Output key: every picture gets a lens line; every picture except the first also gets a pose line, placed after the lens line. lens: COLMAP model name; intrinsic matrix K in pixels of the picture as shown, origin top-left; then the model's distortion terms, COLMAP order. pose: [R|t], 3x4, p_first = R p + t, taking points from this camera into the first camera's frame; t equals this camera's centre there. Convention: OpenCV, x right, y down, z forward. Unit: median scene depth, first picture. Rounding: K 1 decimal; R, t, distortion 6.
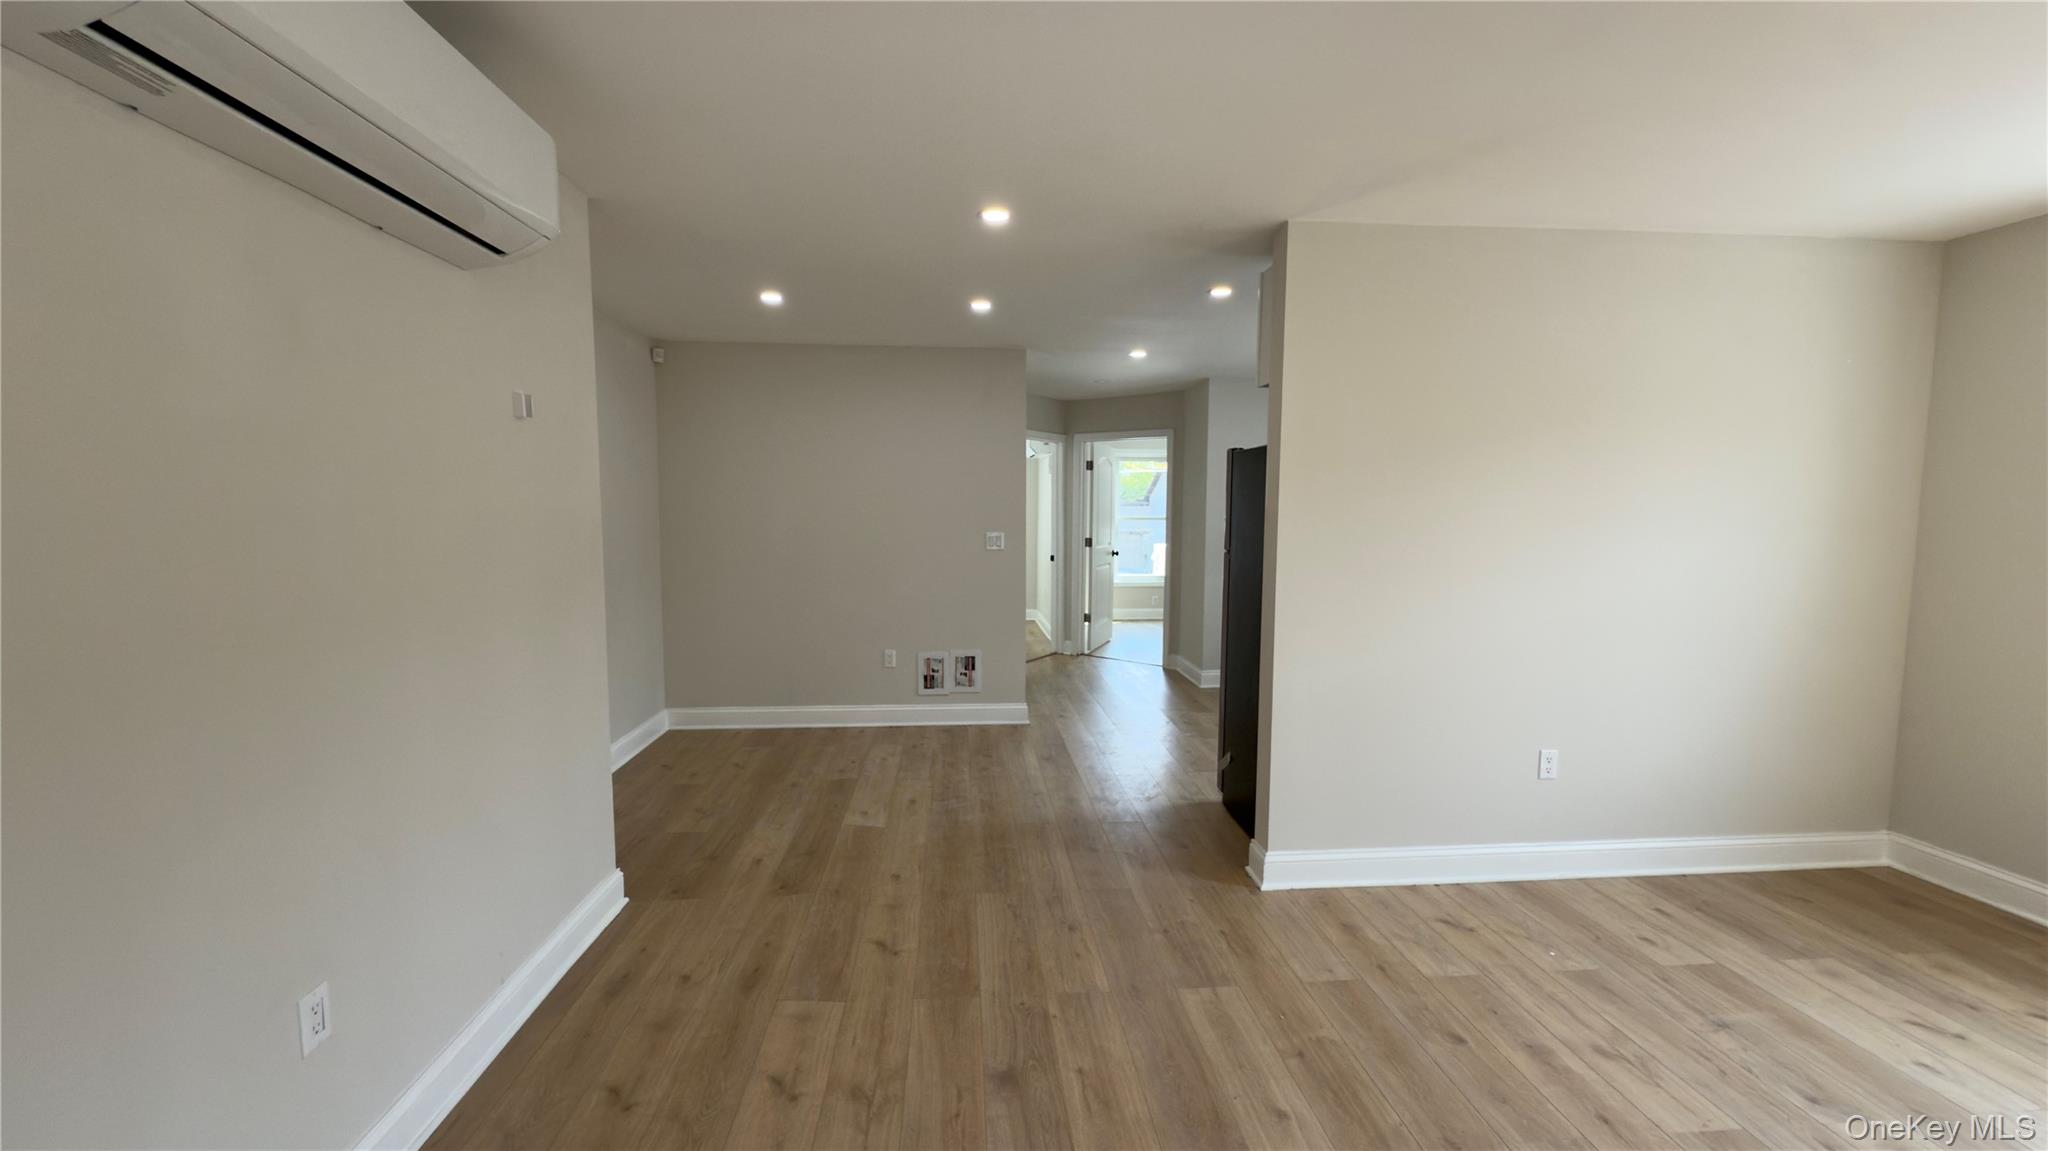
lens RADIAL K [[805.8, 0, 1024.7], [0, 805.8, 577.8], [0, 0, 1]] dist [0.000571, -0.000149]
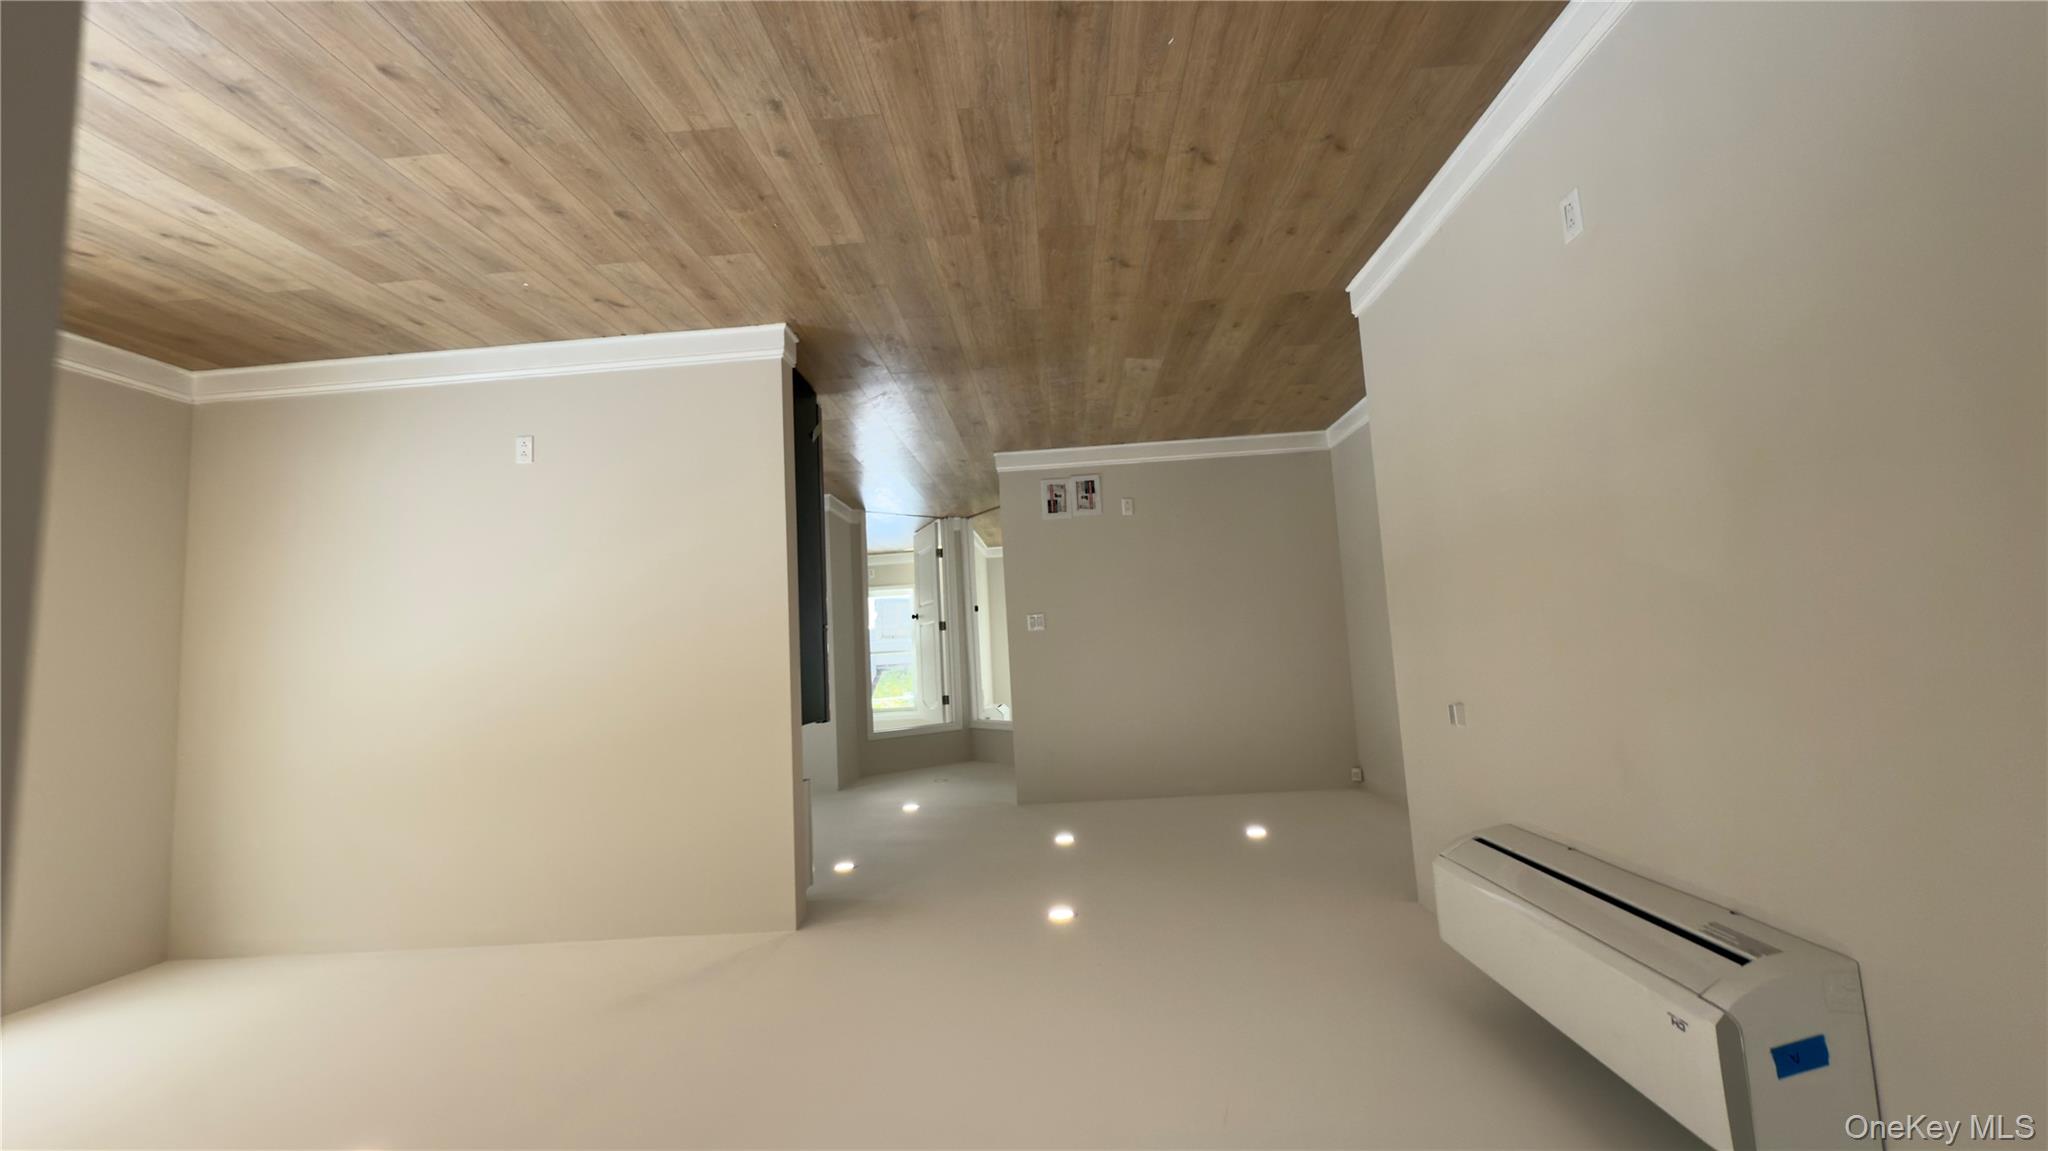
lens RADIAL K [[805.8, 0, 1024.7], [0, 805.8, 577.8], [0, 0, 1]] dist [0.000571, -0.000149]
pose [[-0.997438, 0.059420, -0.039830, 0.034312], [-0.059750, -0.998188, 0.007162, 0.012423], [-0.039333, 0.009523, 0.999181, -0.128417]]
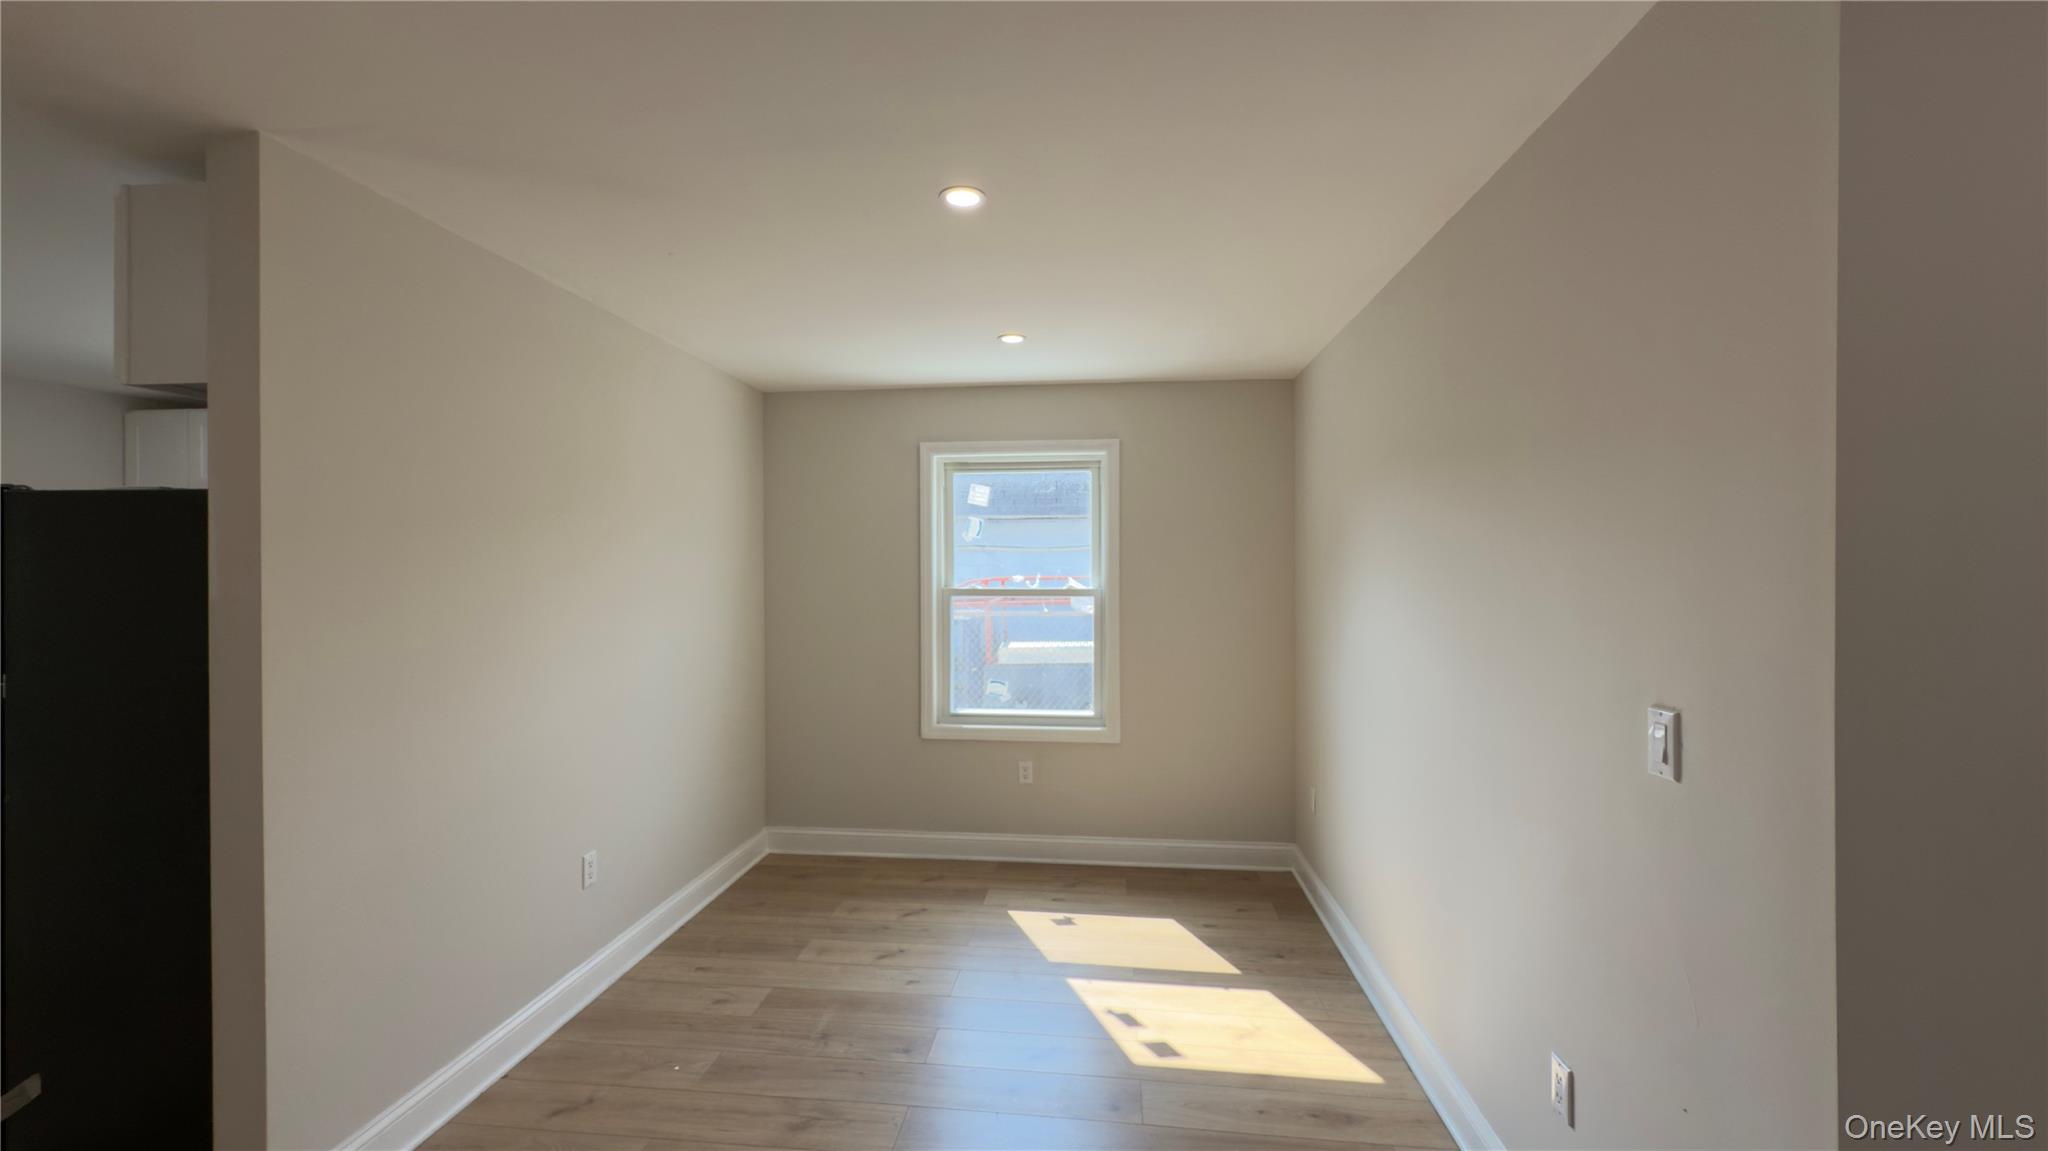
lens RADIAL K [[805.8, 0, 1024.7], [0, 805.8, 577.8], [0, 0, 1]] dist [0.000571, -0.000149]
pose [[0.181778, -0.005761, 0.983323, -0.177726], [0.081909, 0.996596, -0.009303, -0.055088], [-0.979922, 0.082234, 0.181632, 0.369473]]
